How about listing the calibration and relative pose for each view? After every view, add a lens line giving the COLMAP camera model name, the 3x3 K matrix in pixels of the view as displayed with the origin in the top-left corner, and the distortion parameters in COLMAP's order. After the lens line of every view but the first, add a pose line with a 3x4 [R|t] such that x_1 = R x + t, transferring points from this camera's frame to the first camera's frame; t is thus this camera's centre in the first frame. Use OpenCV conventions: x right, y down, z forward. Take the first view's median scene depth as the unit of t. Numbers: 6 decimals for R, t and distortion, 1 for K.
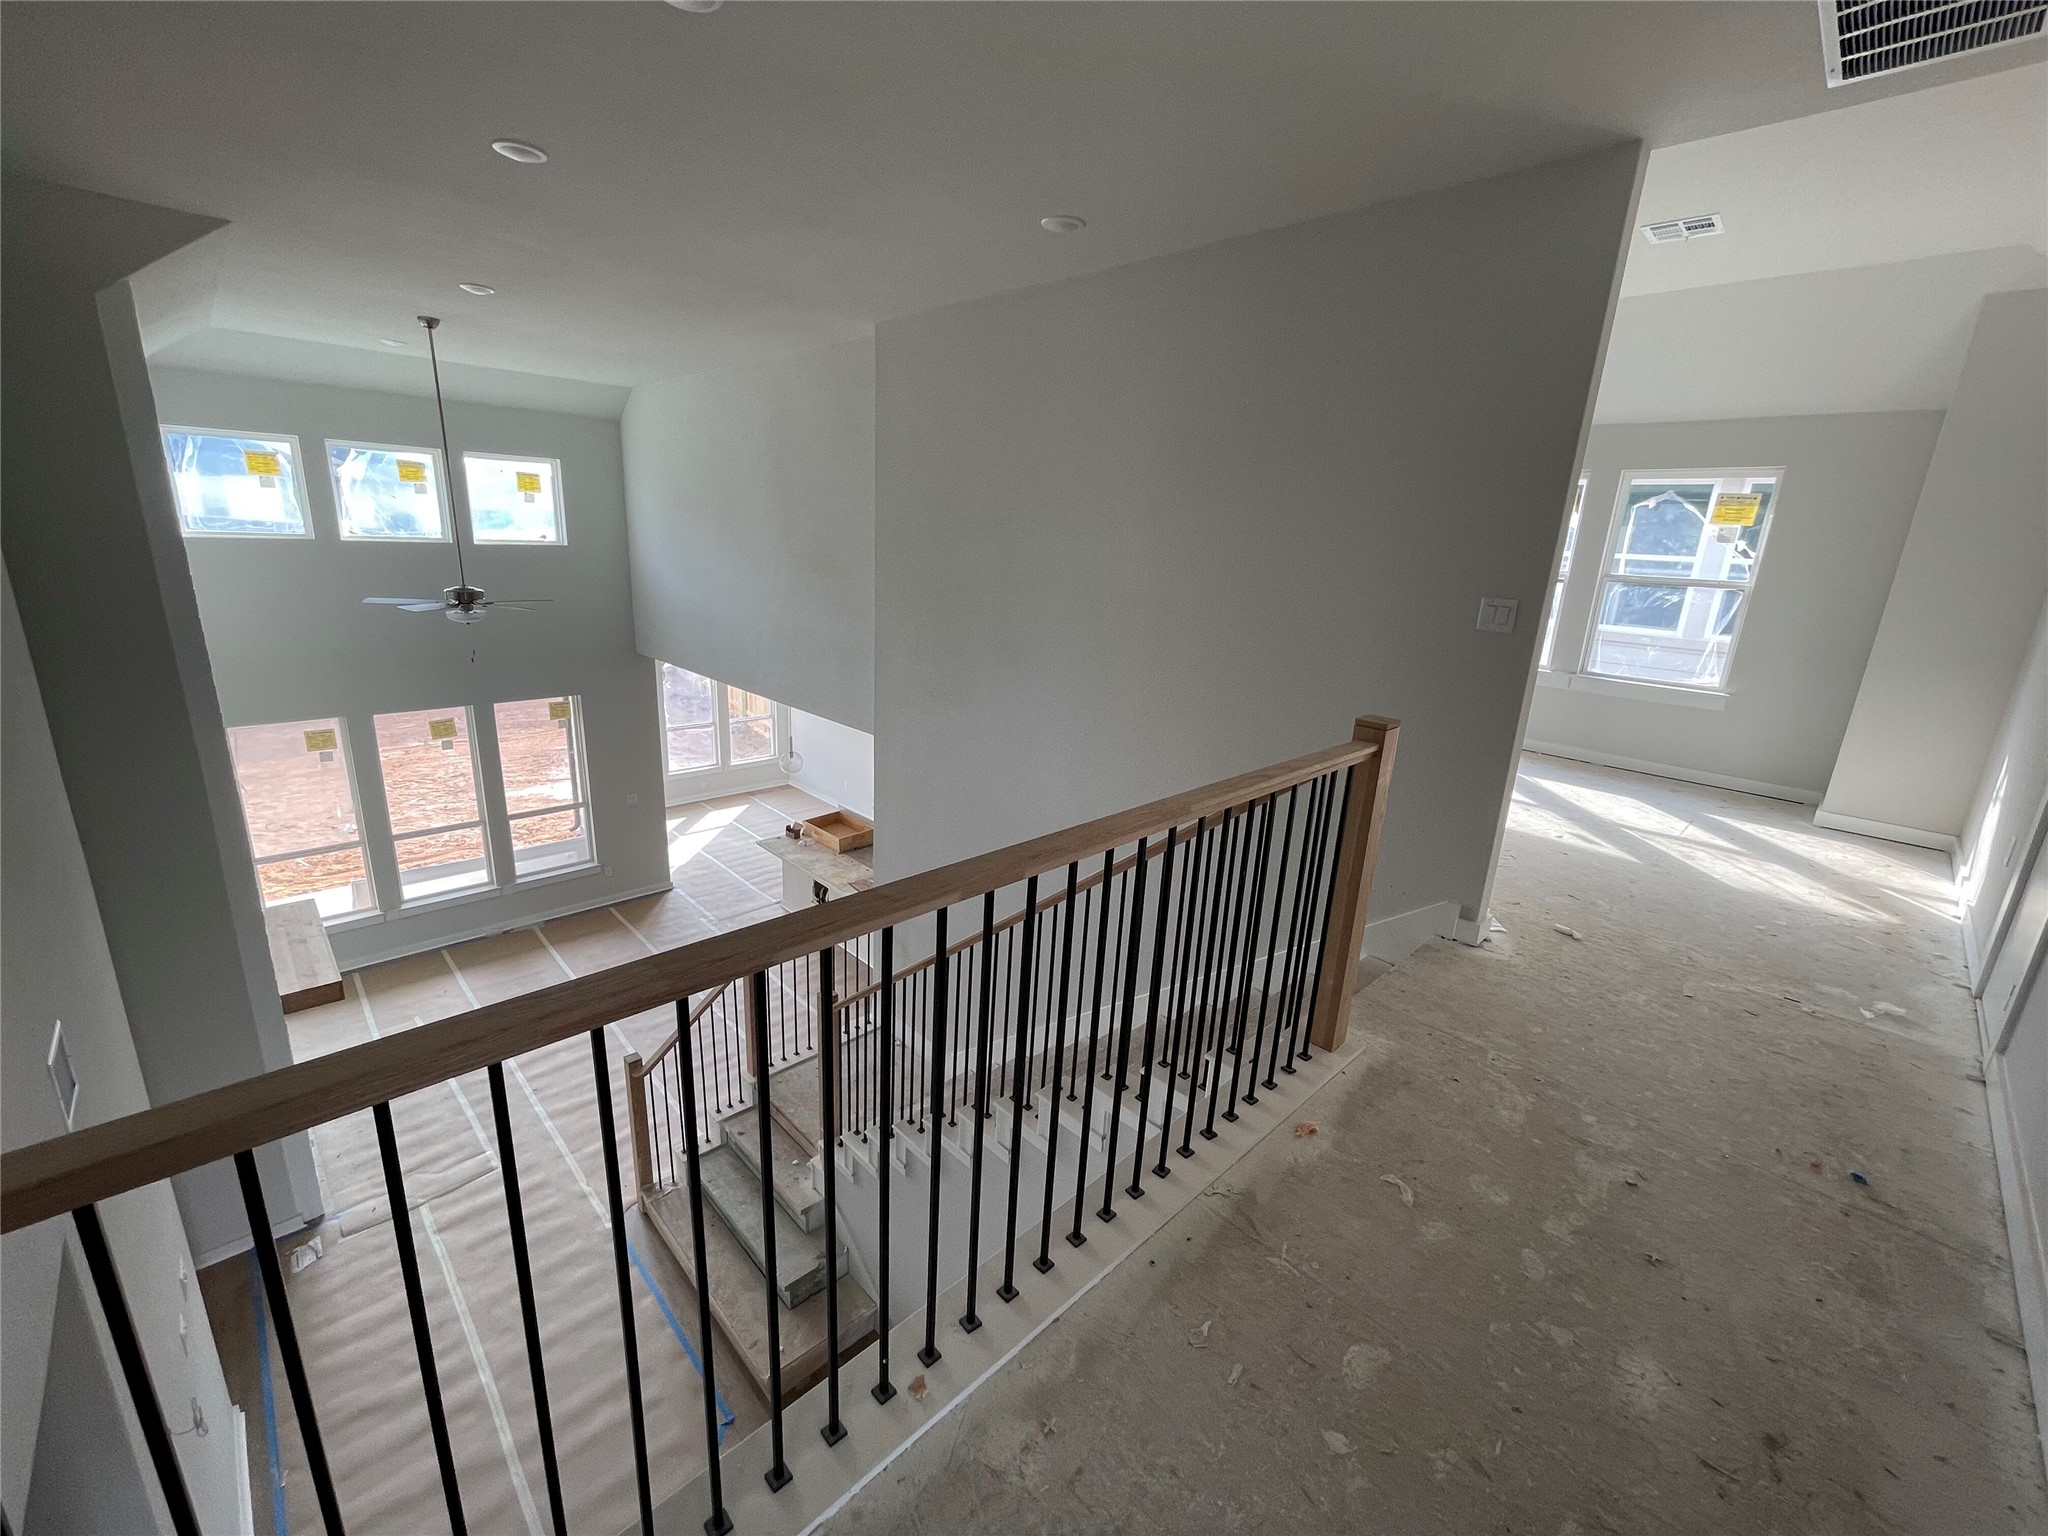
lens RADIAL K [[837.4, 0, 1022.3], [0, 837.4, 762.8], [0, 0, 1]] dist [-0.006016, 0.001116]
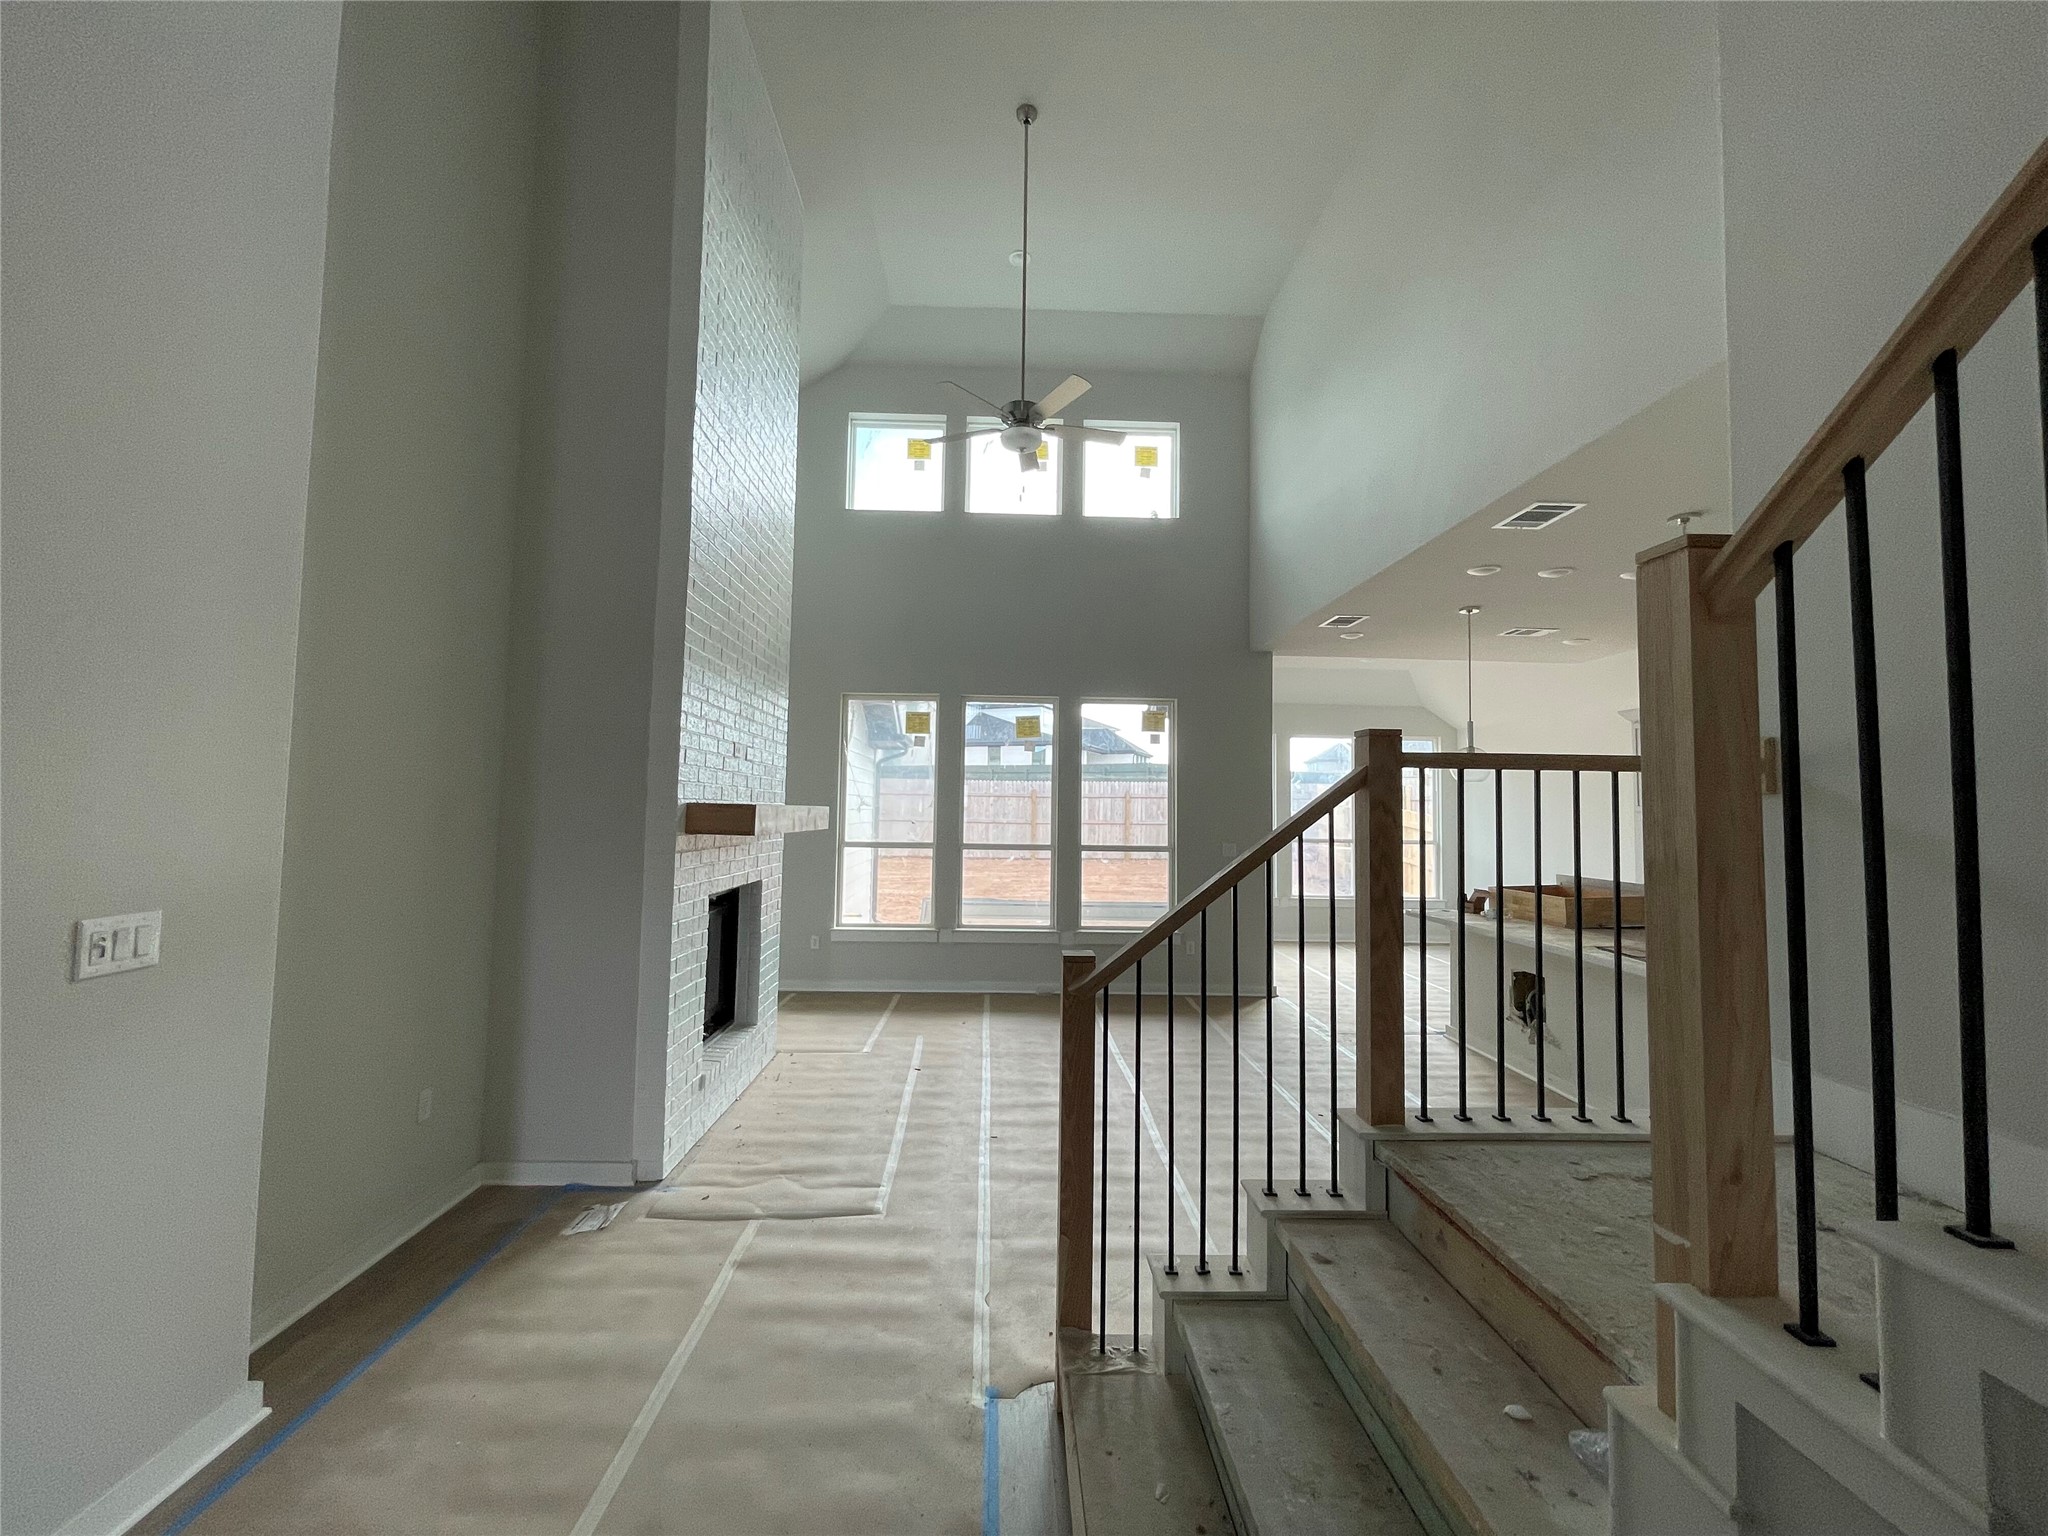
lens RADIAL K [[837.4, 0, 1013.3], [0, 837.4, 760.7], [0, 0, 1]] dist [-0.006016, 0.001116]
pose [[0.733327, -0.076135, -0.675599, -0.127449], [-0.165518, 0.943819, -0.286023, 0.250666], [0.659420, 0.321572, 0.679527, 0.427149]]
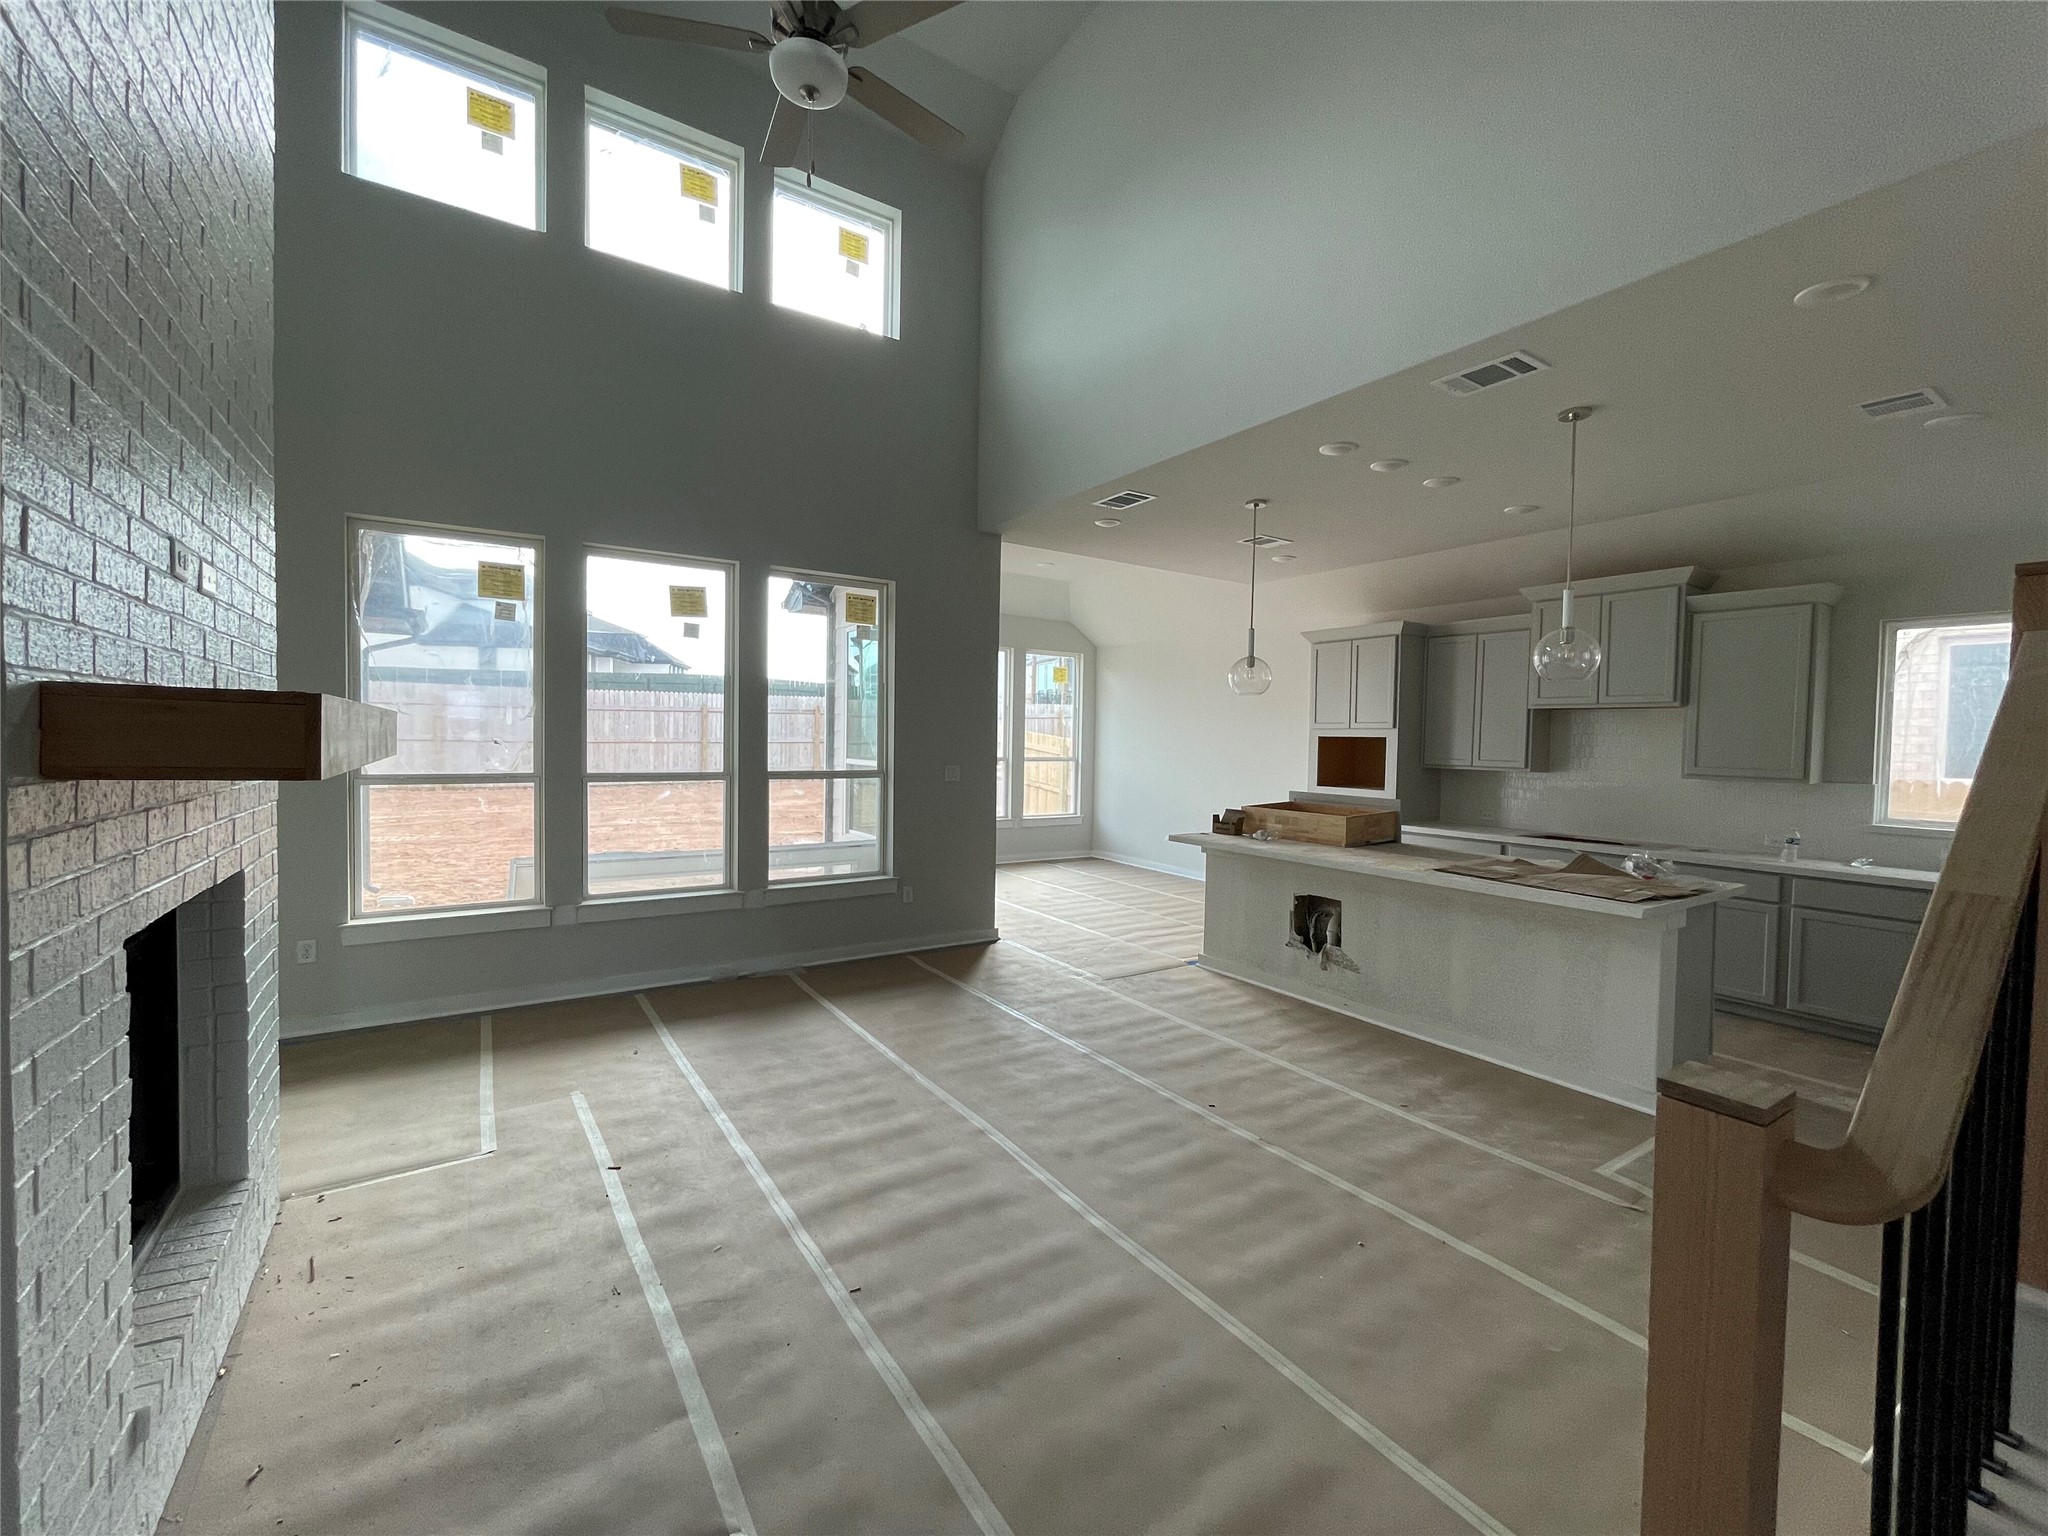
lens RADIAL K [[837.4, 0, 1015.5], [0, 837.4, 765.2], [0, 0, 1]] dist [-0.006016, 0.001116]
pose [[0.981888, -0.023006, -0.188060, -0.368618], [-0.023372, 0.970311, -0.240730, 0.216807], [0.188015, 0.240765, 0.952199, 0.522849]]
